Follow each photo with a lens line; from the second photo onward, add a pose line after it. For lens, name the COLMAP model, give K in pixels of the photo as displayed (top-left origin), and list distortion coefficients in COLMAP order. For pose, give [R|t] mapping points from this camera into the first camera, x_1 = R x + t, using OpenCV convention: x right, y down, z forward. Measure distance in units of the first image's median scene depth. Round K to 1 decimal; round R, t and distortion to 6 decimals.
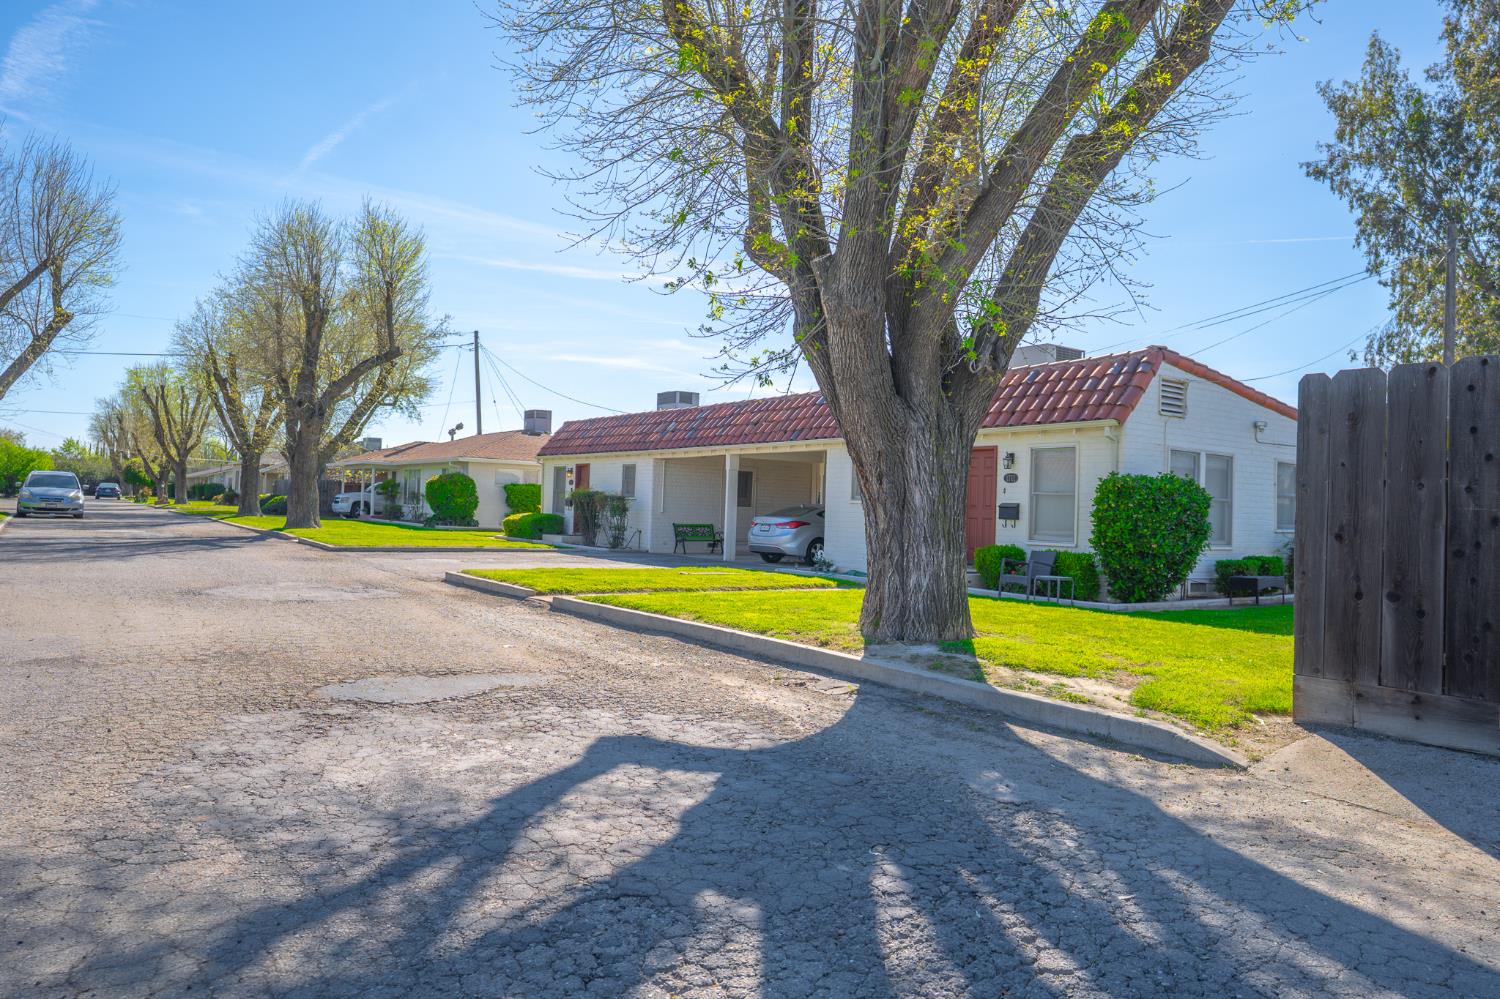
lens RADIAL K [[973.9, 0, 750.0], [0, 973.9, 499.5], [0, 0, 1]] dist [-0.000257, -0.000699]
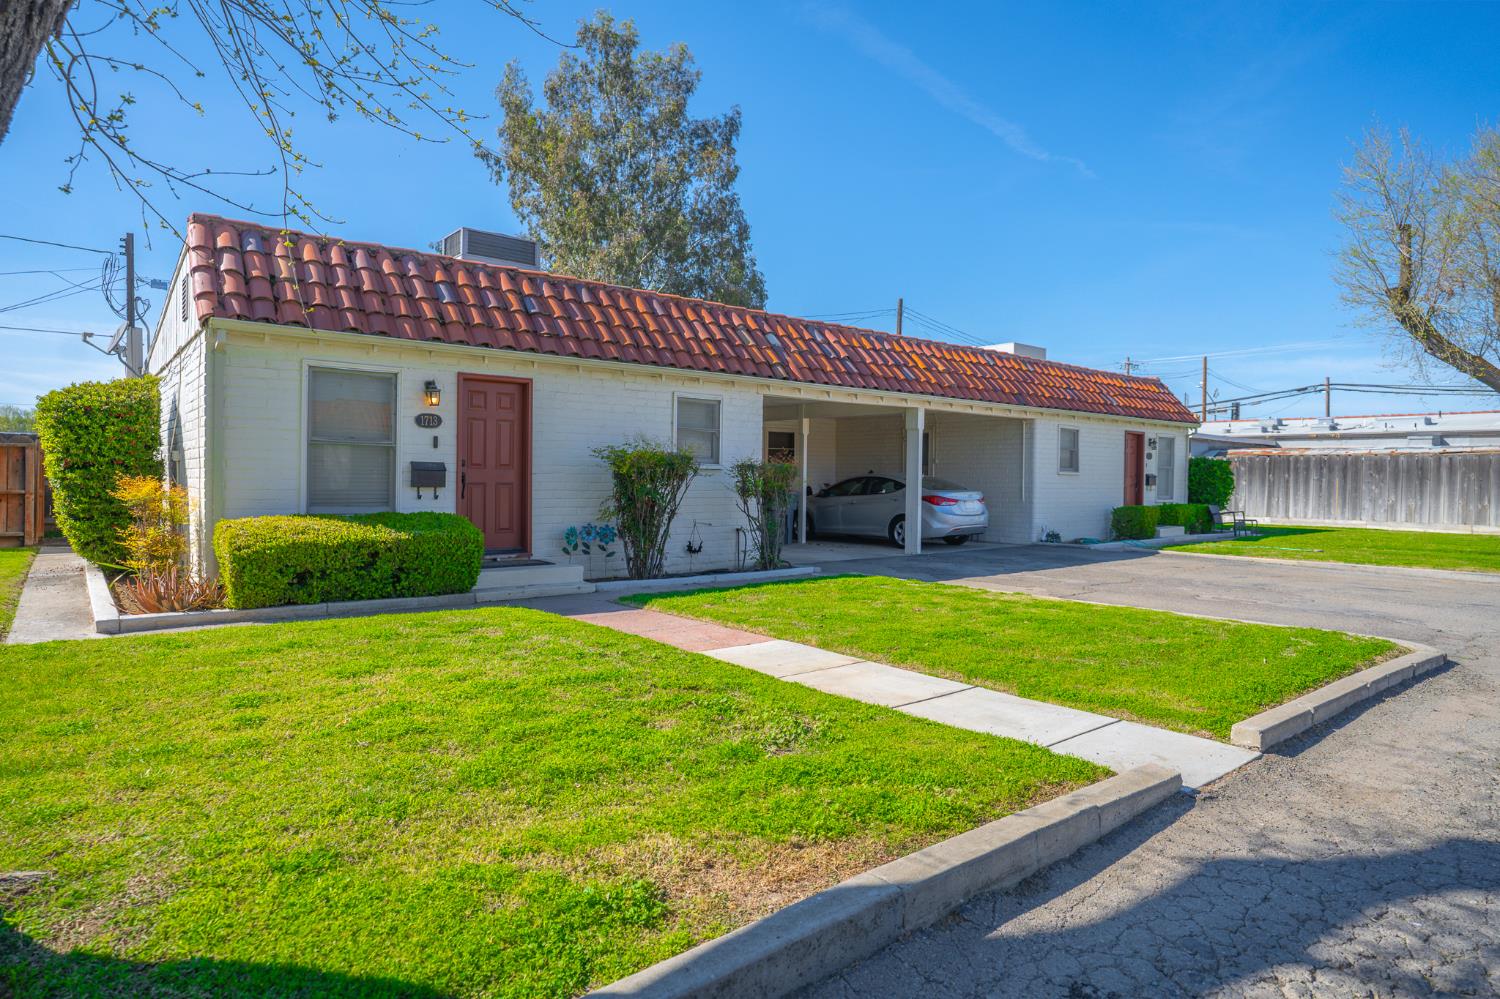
lens RADIAL K [[854.3, 0, 750.0], [0, 854.3, 499.5], [0, 0, 1]] dist [-0.032697, -0.000083]
pose [[-0.068944, -0.054738, 0.996118, -0.646664], [-0.018034, 0.998399, 0.053615, -0.010142], [-0.997458, -0.014268, -0.069820, 1.168938]]
